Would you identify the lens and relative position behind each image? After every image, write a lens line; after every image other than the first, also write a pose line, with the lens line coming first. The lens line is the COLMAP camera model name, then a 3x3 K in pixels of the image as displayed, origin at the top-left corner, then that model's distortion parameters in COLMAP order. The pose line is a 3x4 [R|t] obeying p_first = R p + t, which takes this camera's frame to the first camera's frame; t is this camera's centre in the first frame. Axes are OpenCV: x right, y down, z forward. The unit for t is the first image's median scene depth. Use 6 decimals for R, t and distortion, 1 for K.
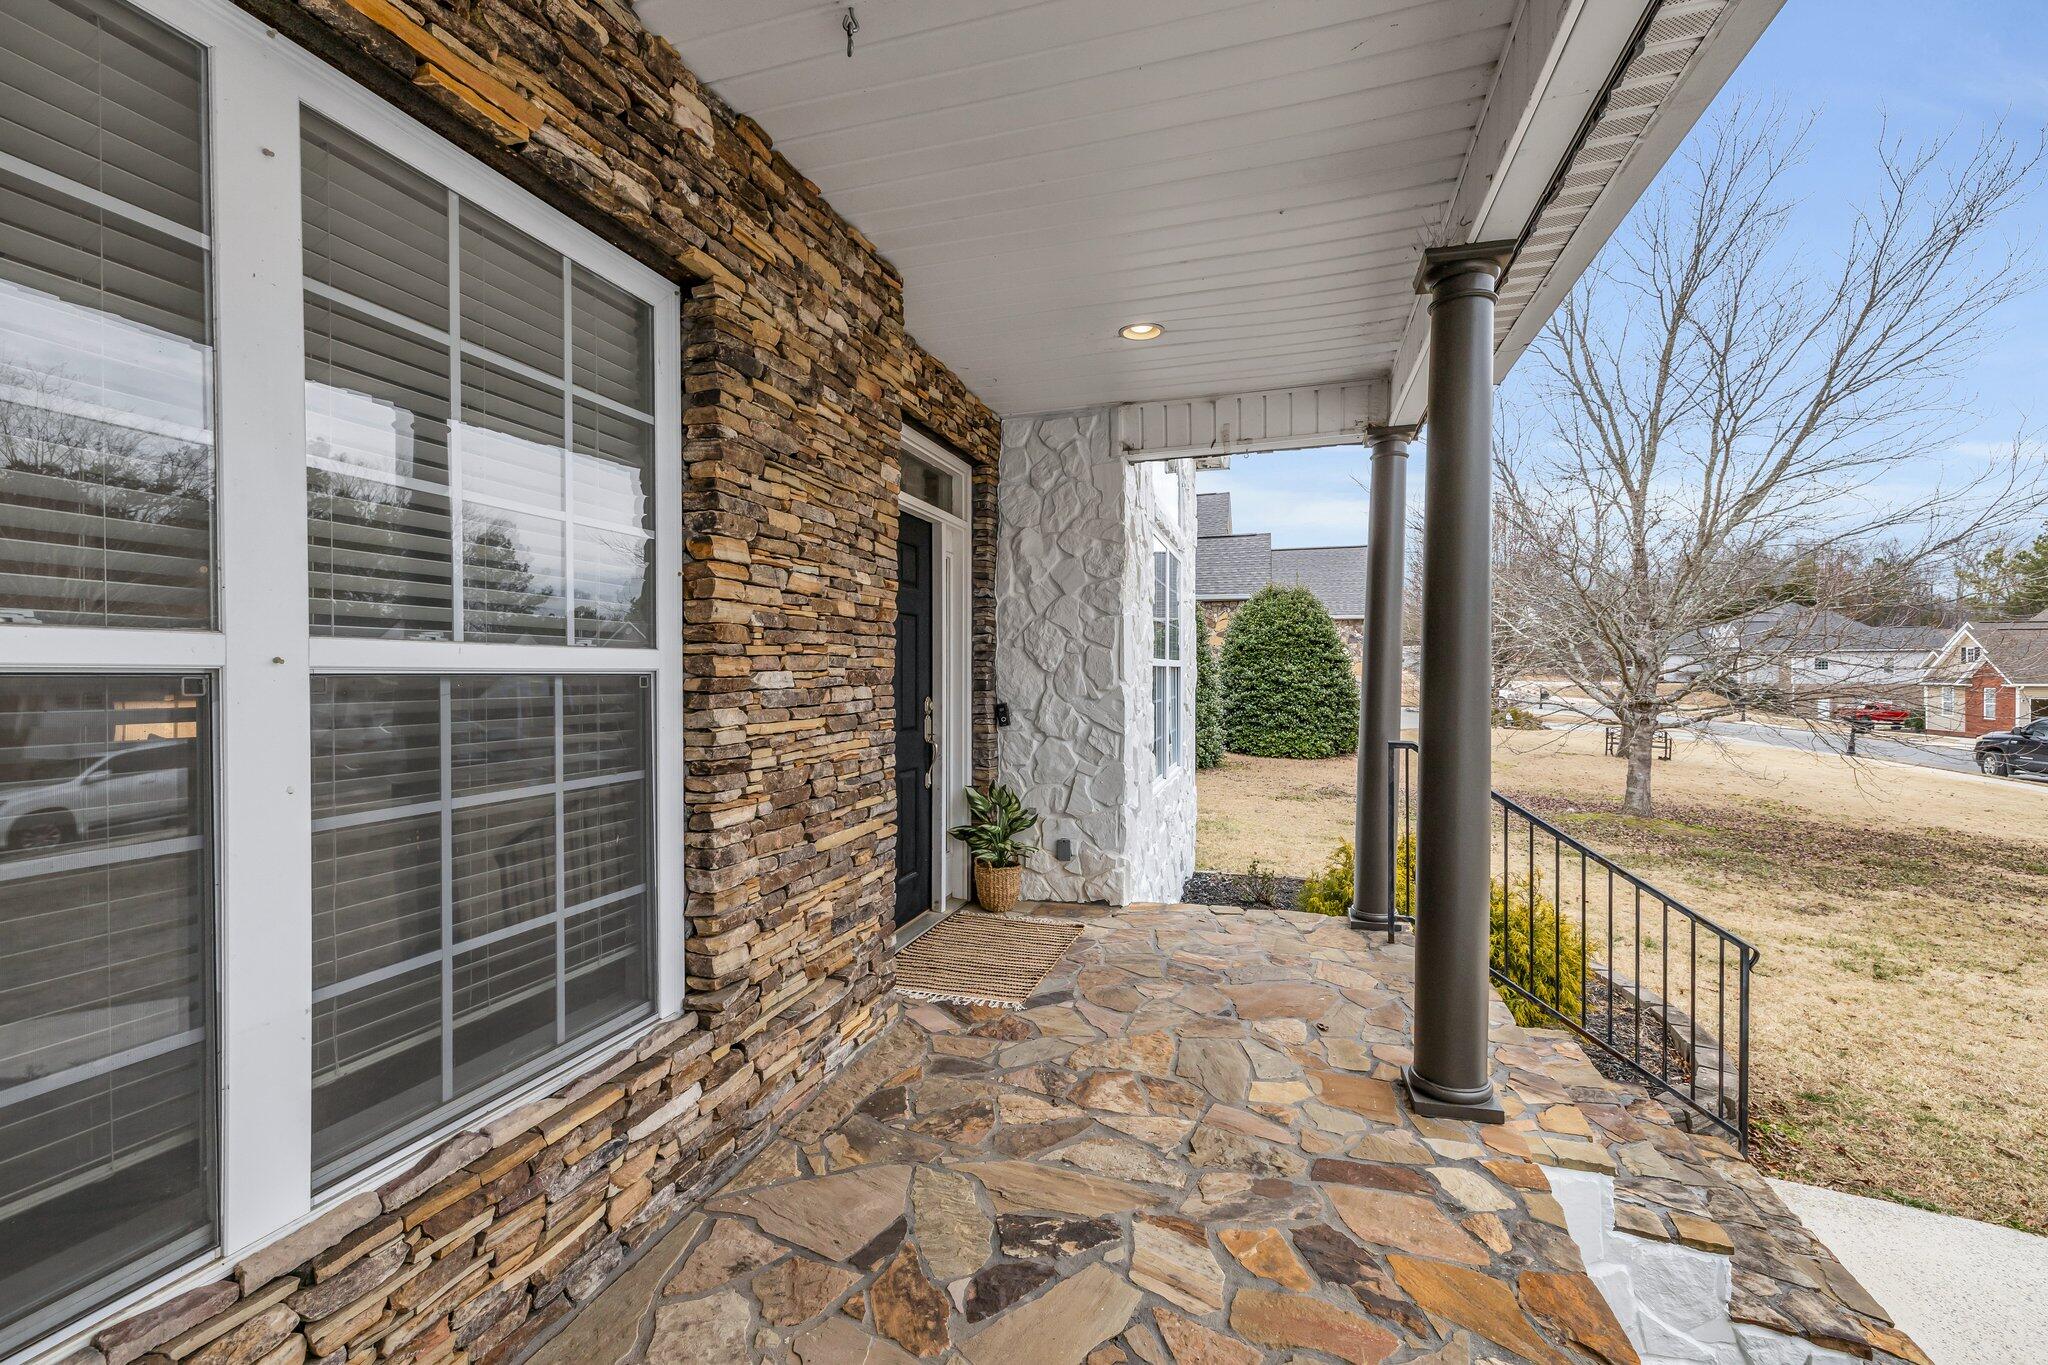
lens RADIAL K [[849.5, 0, 1024.0], [0, 849.5, 682.5], [0, 0, 1]] dist [0.000699, 0.000222]
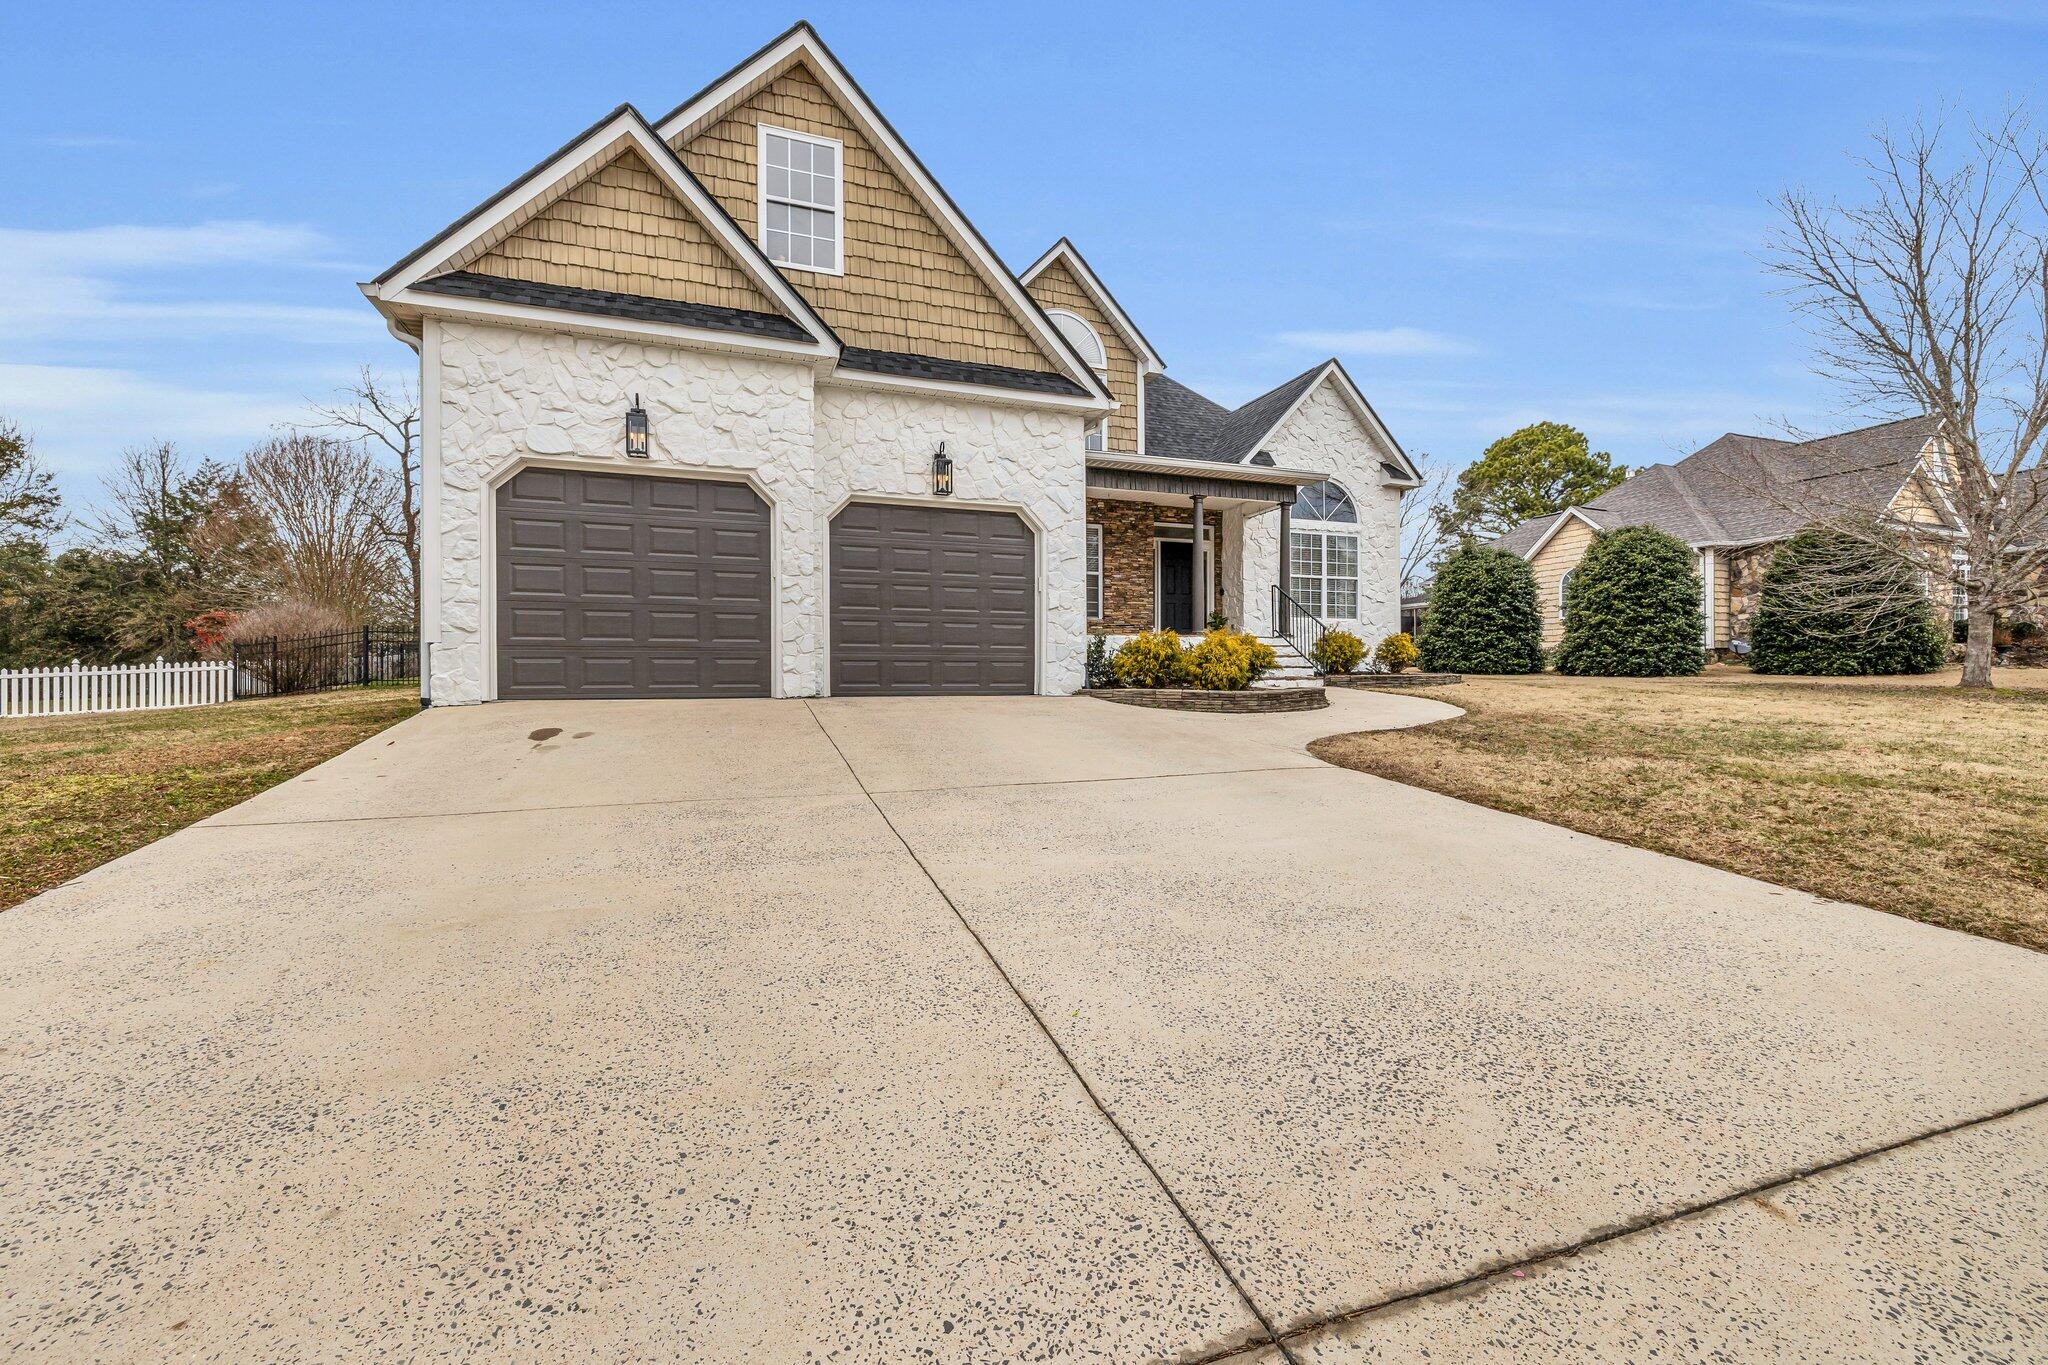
lens RADIAL K [[849.5, 0, 1024.0], [0, 849.5, 682.5], [0, 0, 1]] dist [0.000699, 0.000222]
pose [[0.605955, 0.002810, -0.795494, 2.694639], [-0.006630, 0.999977, -0.001519, 0.499842], [0.795471, 0.006195, 0.605959, -2.149867]]
